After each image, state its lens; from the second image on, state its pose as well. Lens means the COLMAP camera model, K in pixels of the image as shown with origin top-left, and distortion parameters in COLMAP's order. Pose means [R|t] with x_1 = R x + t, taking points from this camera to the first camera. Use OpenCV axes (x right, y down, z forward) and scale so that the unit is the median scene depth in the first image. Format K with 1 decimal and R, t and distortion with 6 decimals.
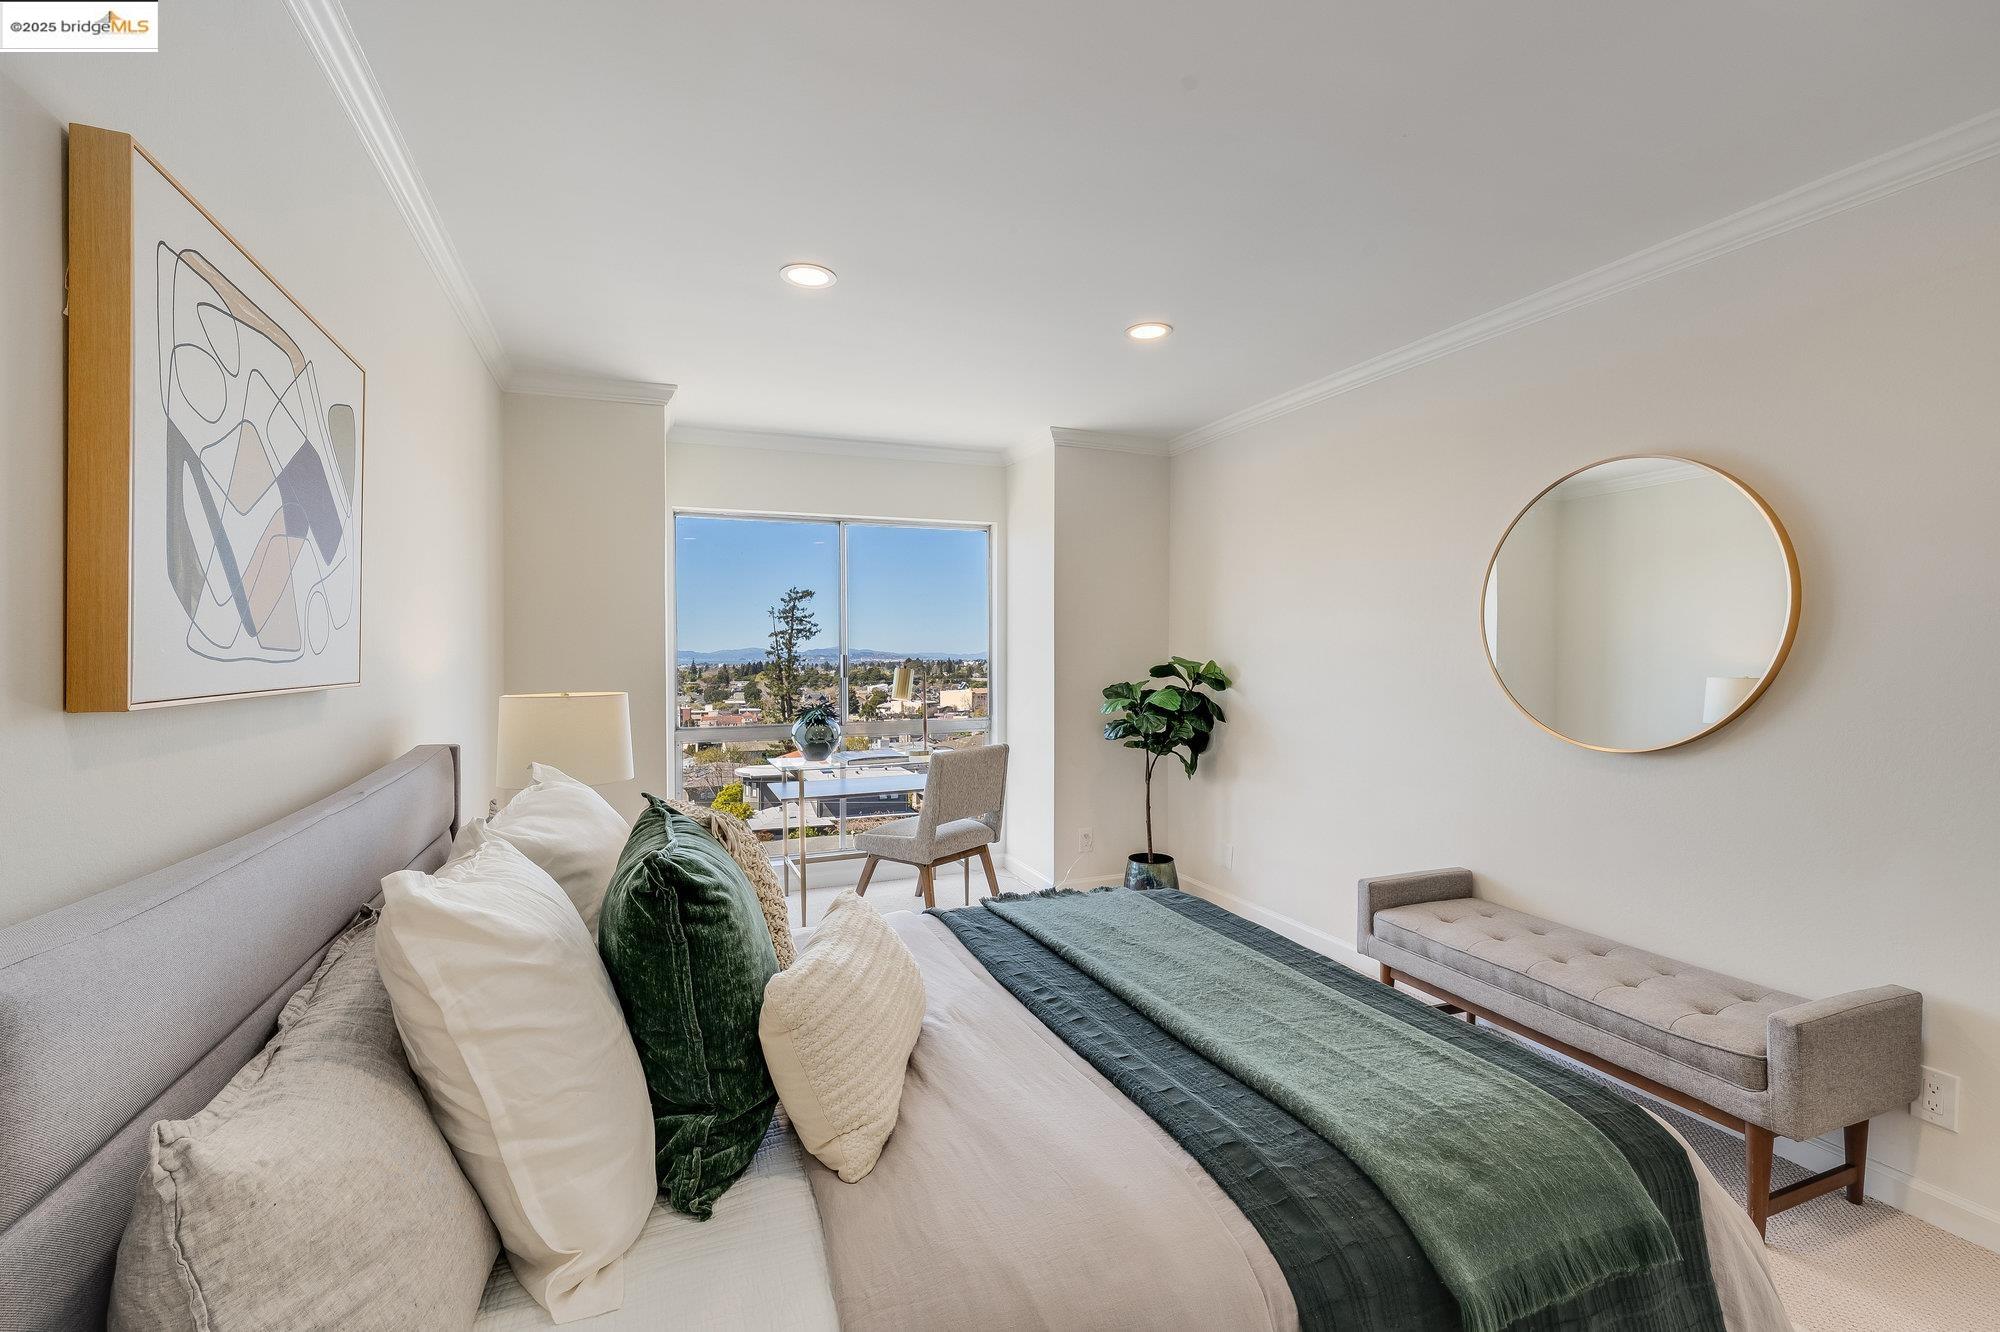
lens RADIAL K [[858.6, 0, 1004.6], [0, 858.6, 669.5], [0, 0, 1]] dist [-0.001102, 0.000257]
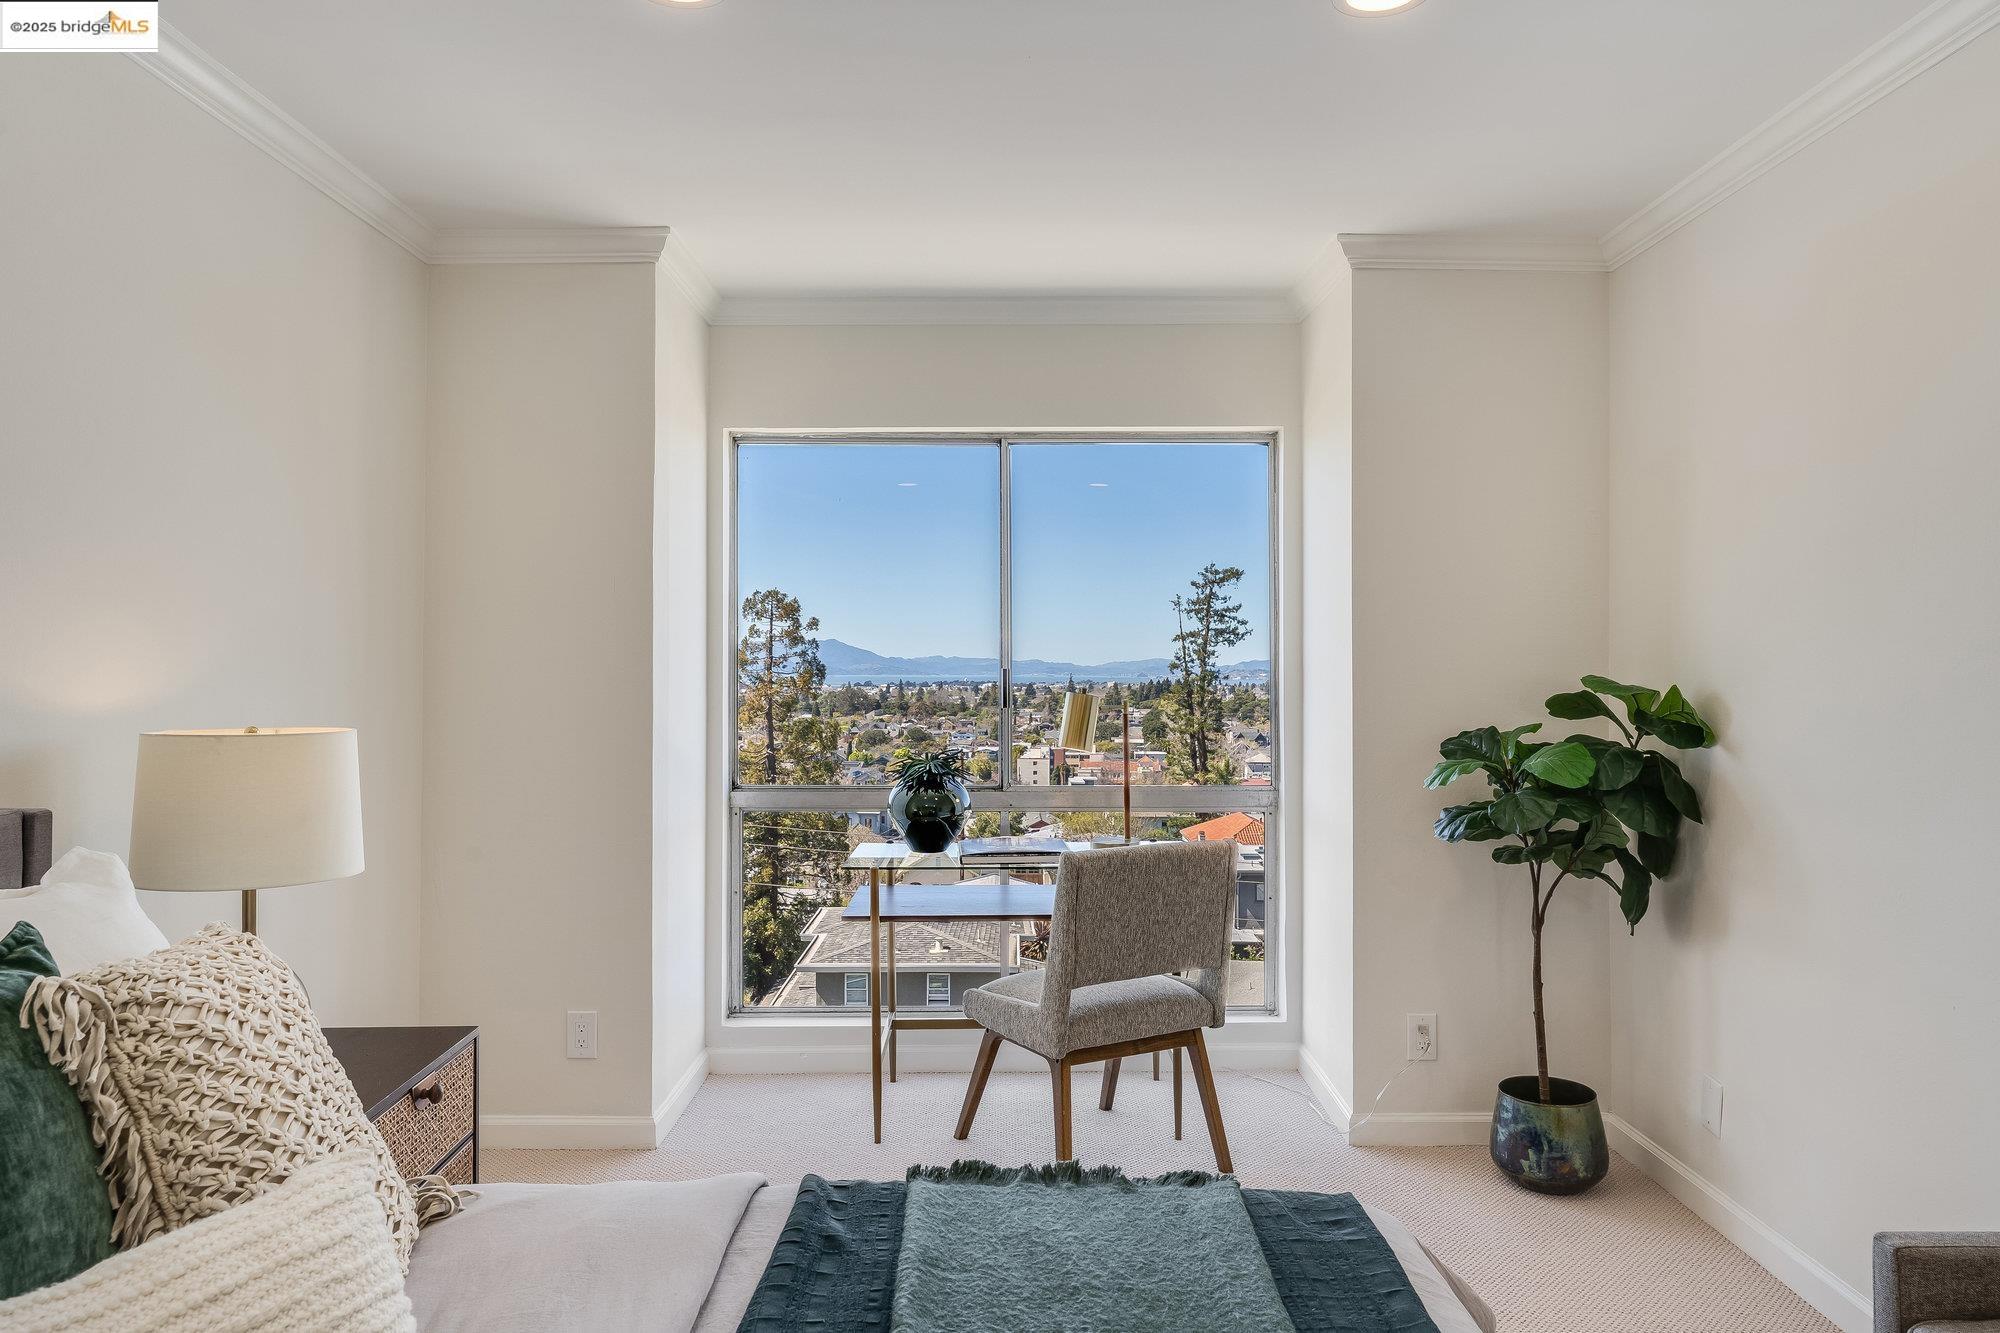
lens RADIAL K [[1367.4, 0, 1035.6], [0, 1367.4, 645.4], [0, 0, 1]] dist [-0.001557, -0.007868]
pose [[0.930810, -0.000089, -0.365502, 0.186703], [-0.012742, 0.999384, -0.032693, -0.003170], [0.365280, 0.035089, 0.930236, 0.168383]]
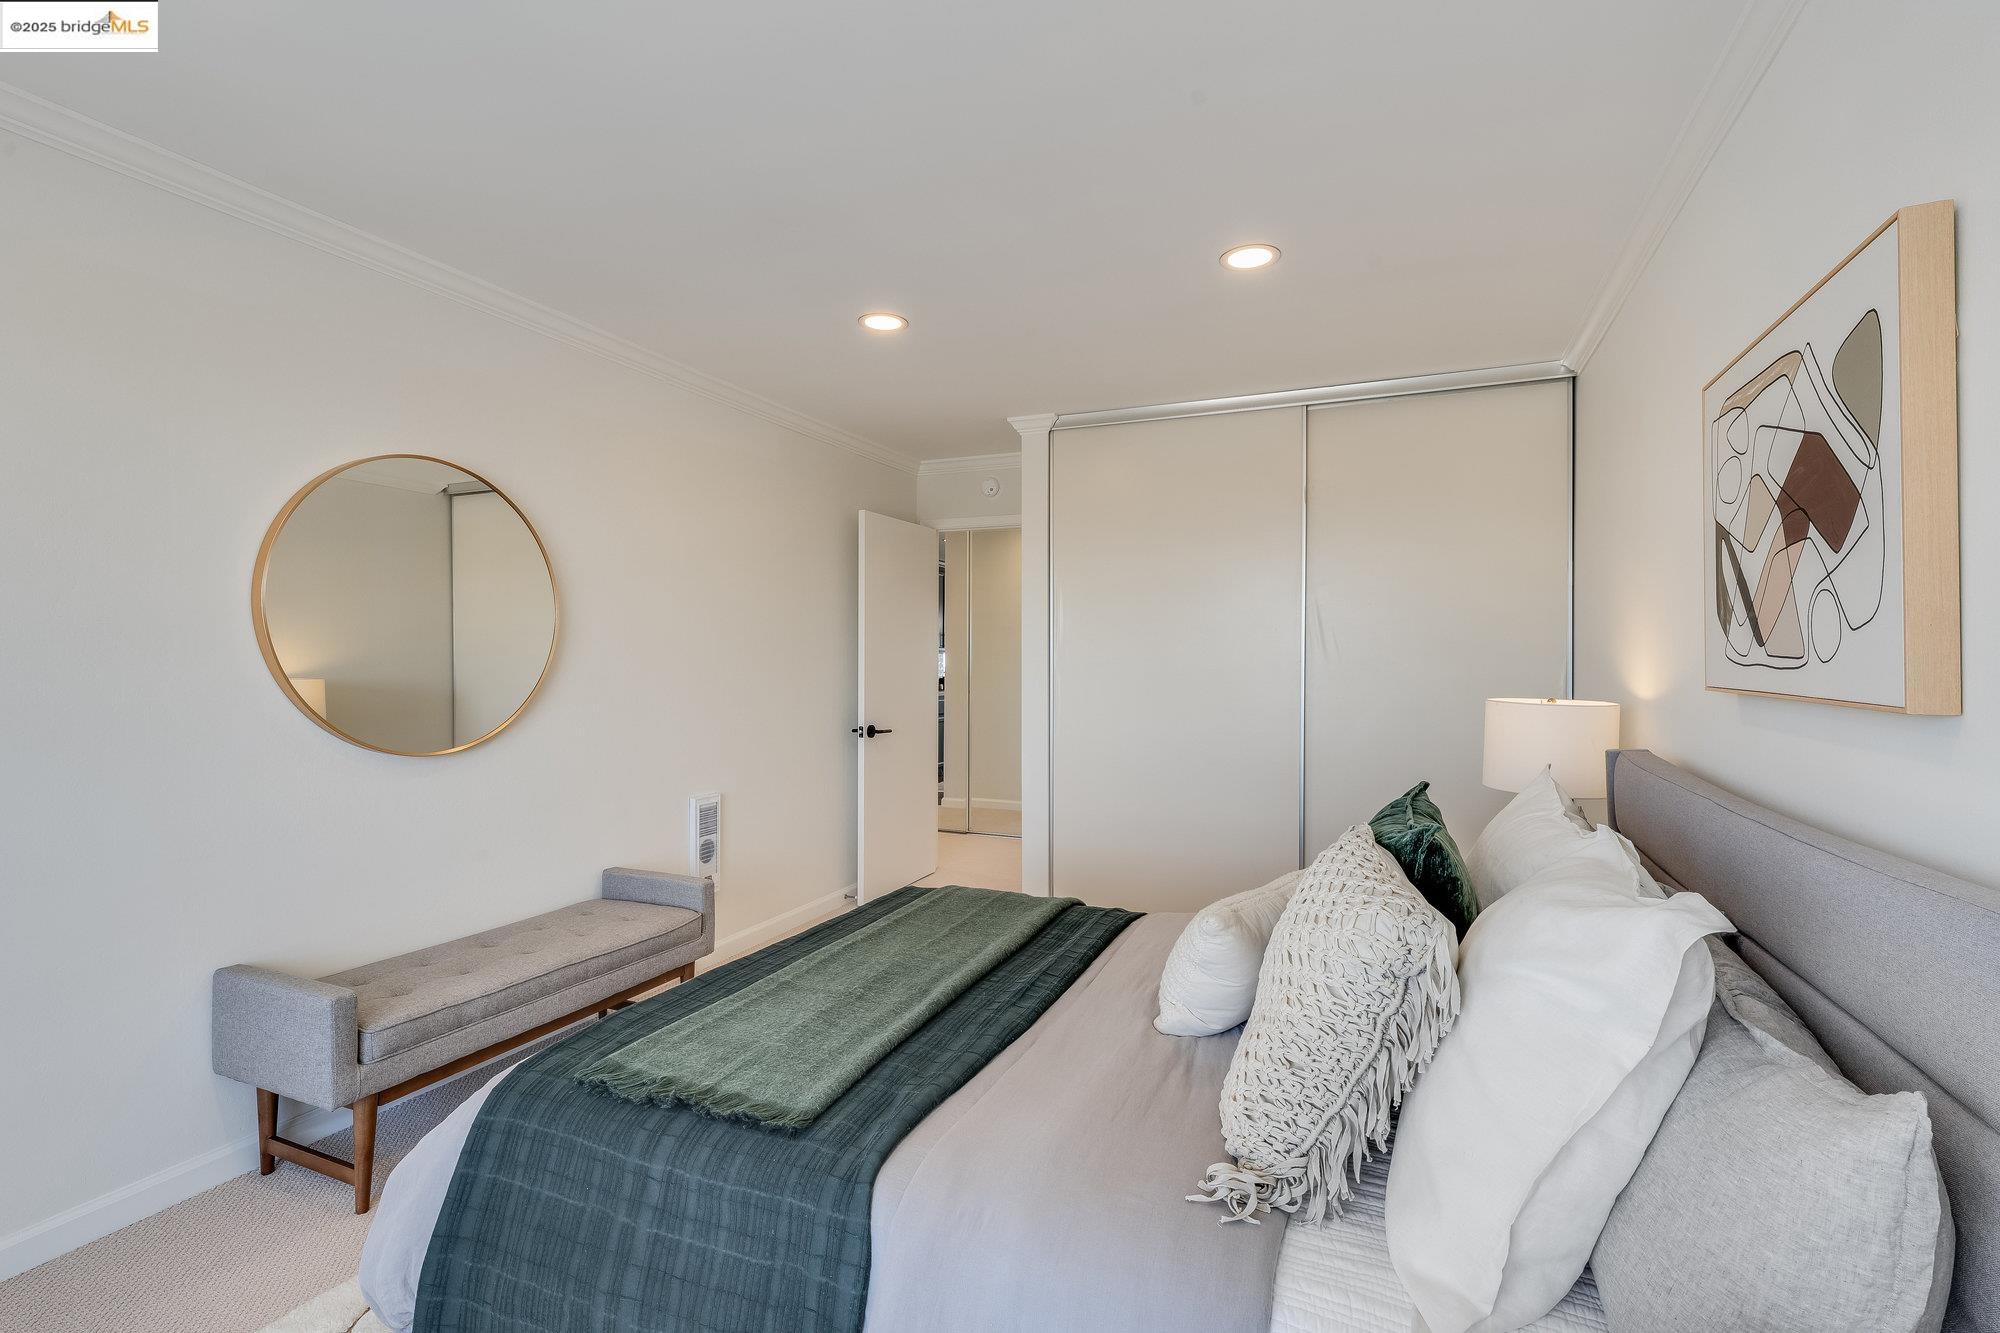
lens RADIAL K [[913.0, 0, 995.9], [0, 913.0, 662.4], [0, 0, 1]] dist [-0.001368, -0.000262]
pose [[-0.688490, -0.008498, 0.725196, -0.296096], [0.010596, 0.999707, 0.021775, -0.015487], [-0.725169, 0.022677, -0.688198, 0.743086]]
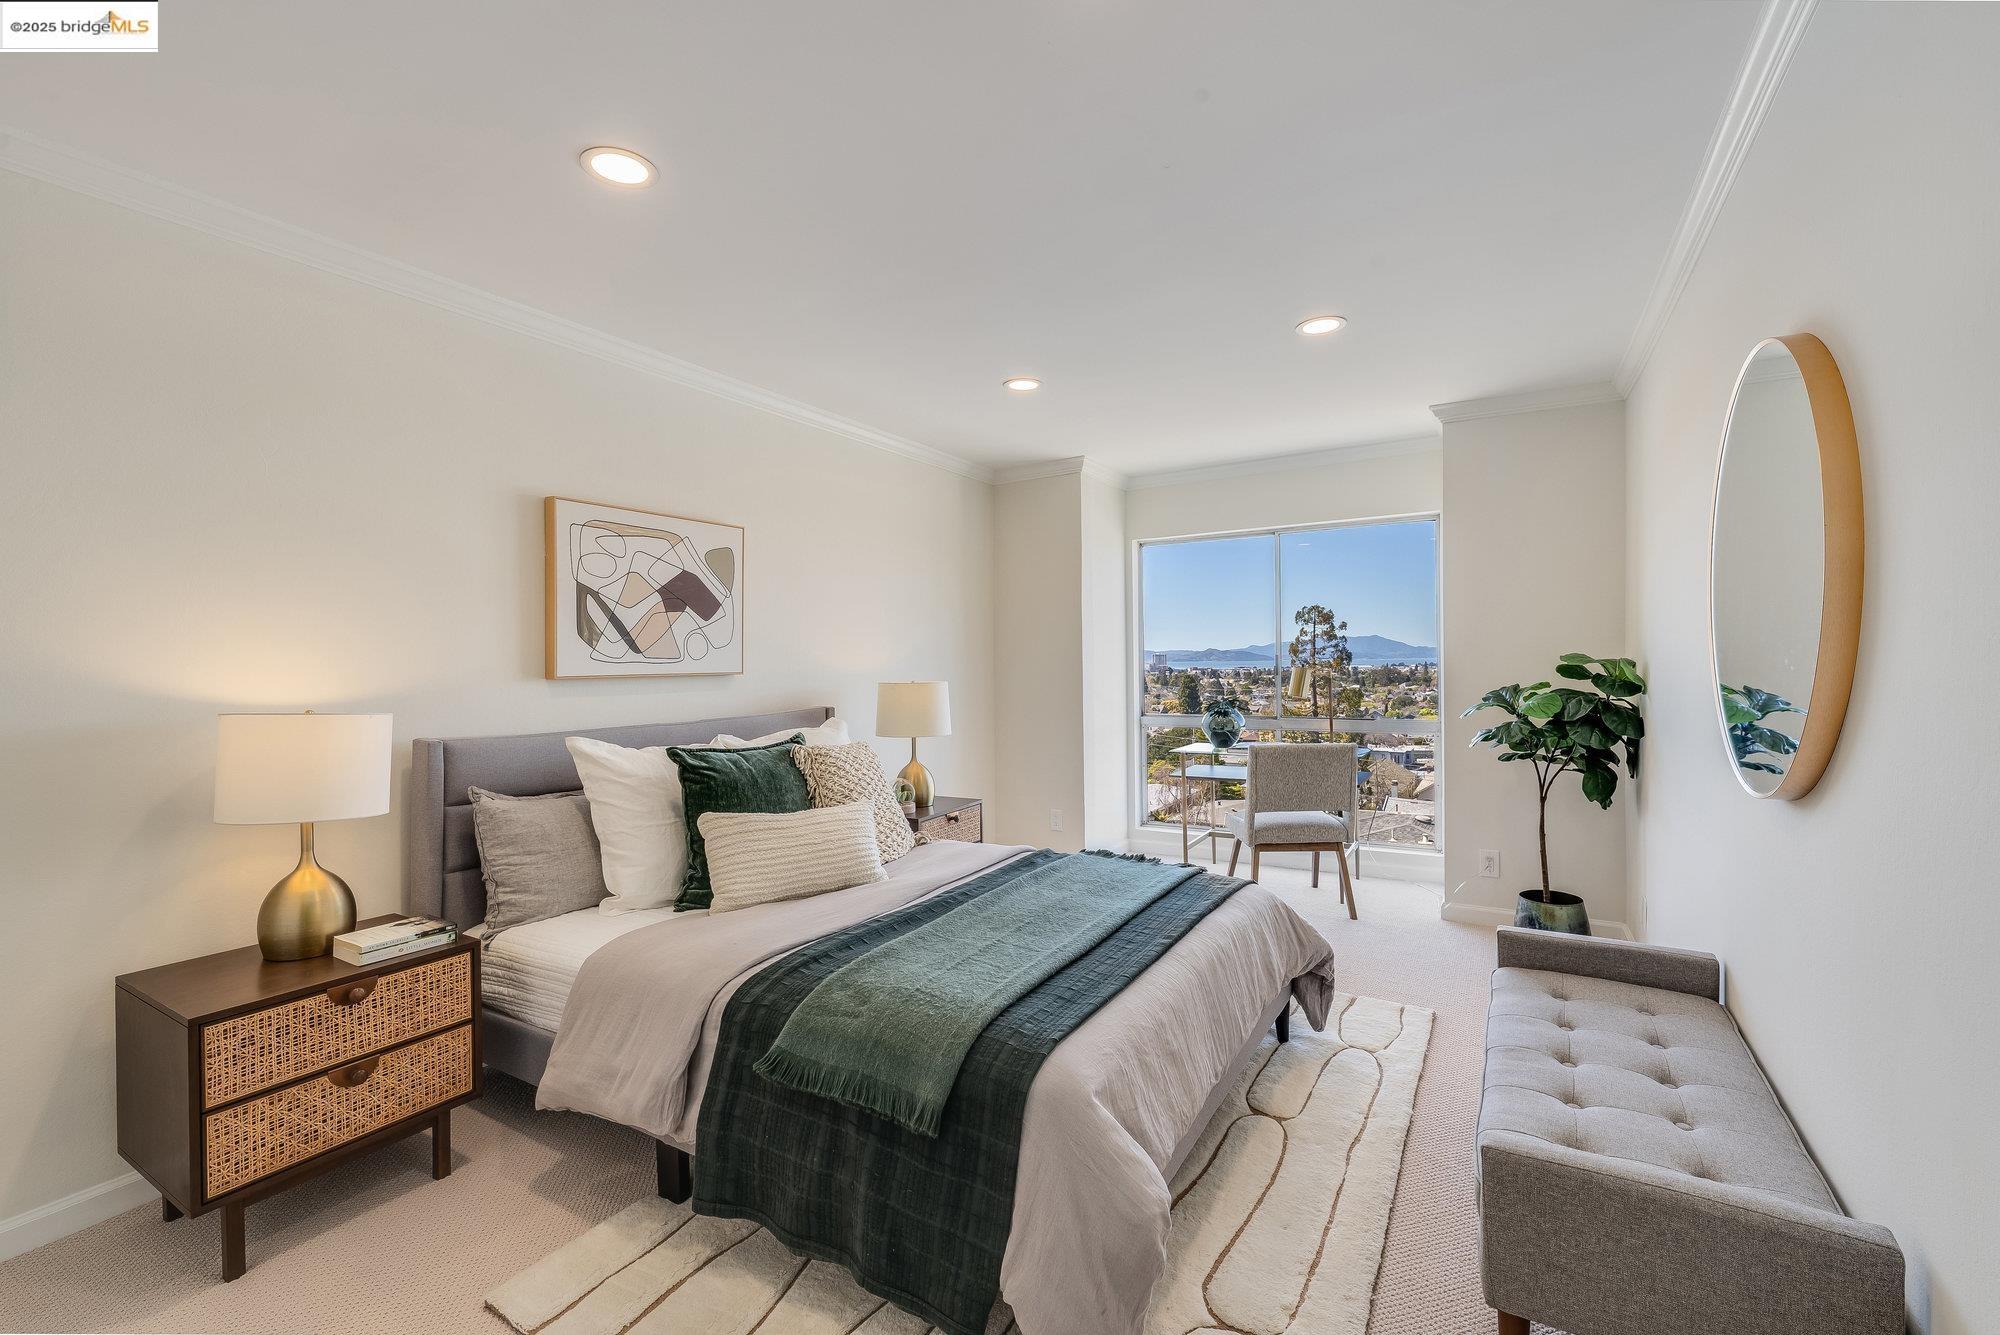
lens RADIAL K [[858.6, 0, 1018.6], [0, 858.6, 661.5], [0, 0, 1]] dist [-0.001102, 0.000257]
pose [[0.606829, -0.002687, -0.794828, 0.525895], [-0.003093, 0.999979, -0.005742, -0.000985], [0.794826, 0.005943, 0.606808, 0.093430]]
